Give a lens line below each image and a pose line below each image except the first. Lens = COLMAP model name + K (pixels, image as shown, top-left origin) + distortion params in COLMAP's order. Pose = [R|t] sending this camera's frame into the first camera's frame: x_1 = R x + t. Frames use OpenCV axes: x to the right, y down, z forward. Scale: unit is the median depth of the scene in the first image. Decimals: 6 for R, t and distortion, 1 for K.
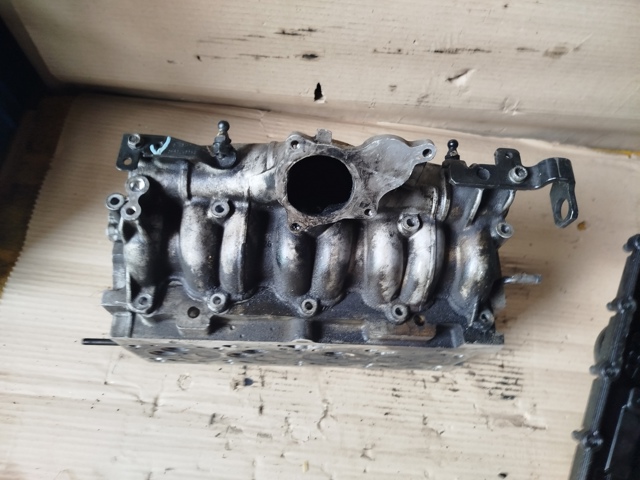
lens RADIAL K [[471.7, 0, 318.1], [0, 471.7, 227.7], [0, 0, 1]] dist [-0.015154, -0.007325]
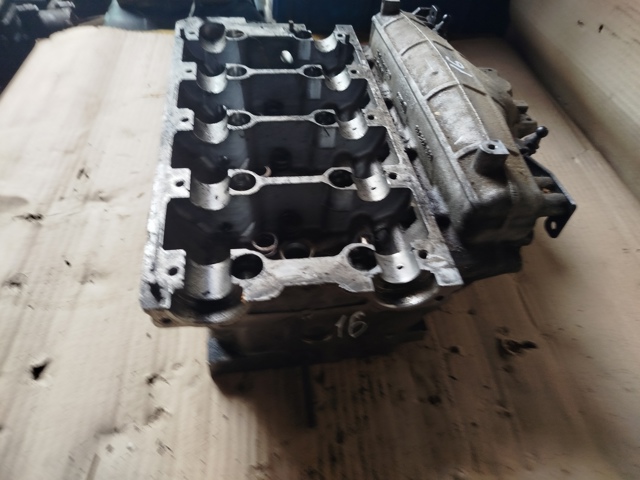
lens RADIAL K [[471.7, 0, 318.1], [0, 471.7, 227.7], [0, 0, 1]] dist [-0.015154, -0.007325]
pose [[0.180775, 0.675282, -0.715063, 0.566881], [-0.911203, 0.388633, 0.136651, 0.163025], [0.370175, 0.626864, 0.685574, 0.453664]]
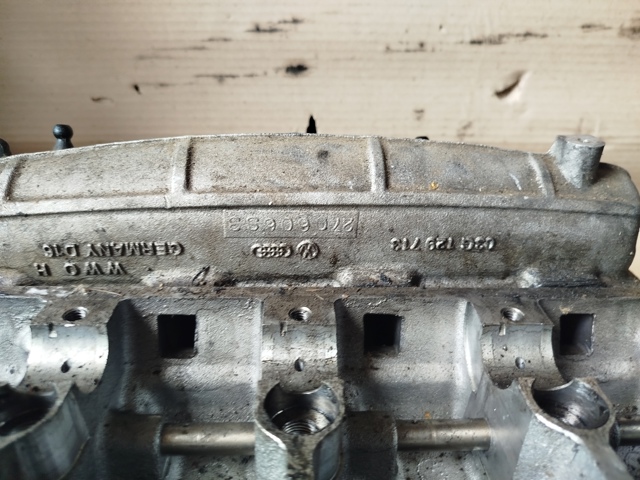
lens RADIAL K [[471.7, 0, 318.1], [0, 471.7, 227.7], [0, 0, 1]] dist [-0.015154, -0.007325]
pose [[0.995866, -0.070520, 0.057253, -0.043496], [0.090779, 0.794783, -0.600066, 0.256004], [-0.003187, 0.602782, 0.797899, 0.599123]]
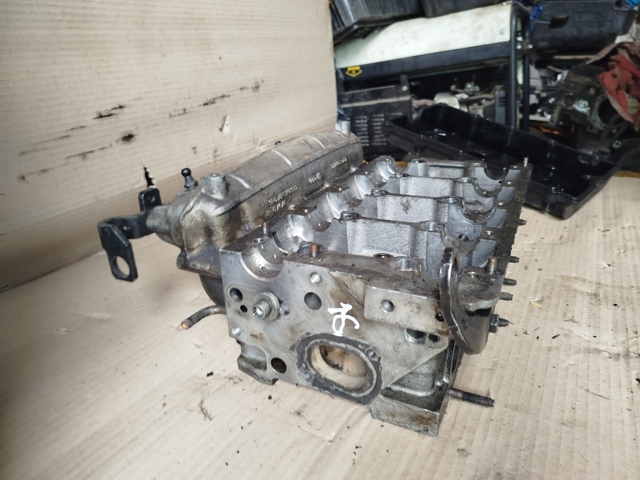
lens RADIAL K [[471.7, 0, 318.1], [0, 471.7, 227.7], [0, 0, 1]] dist [-0.015154, -0.007325]
pose [[0.410721, -0.386285, 0.825889, -0.790603], [0.849190, 0.491844, -0.192263, 0.288478], [-0.331940, 0.780304, 0.530040, 0.486491]]
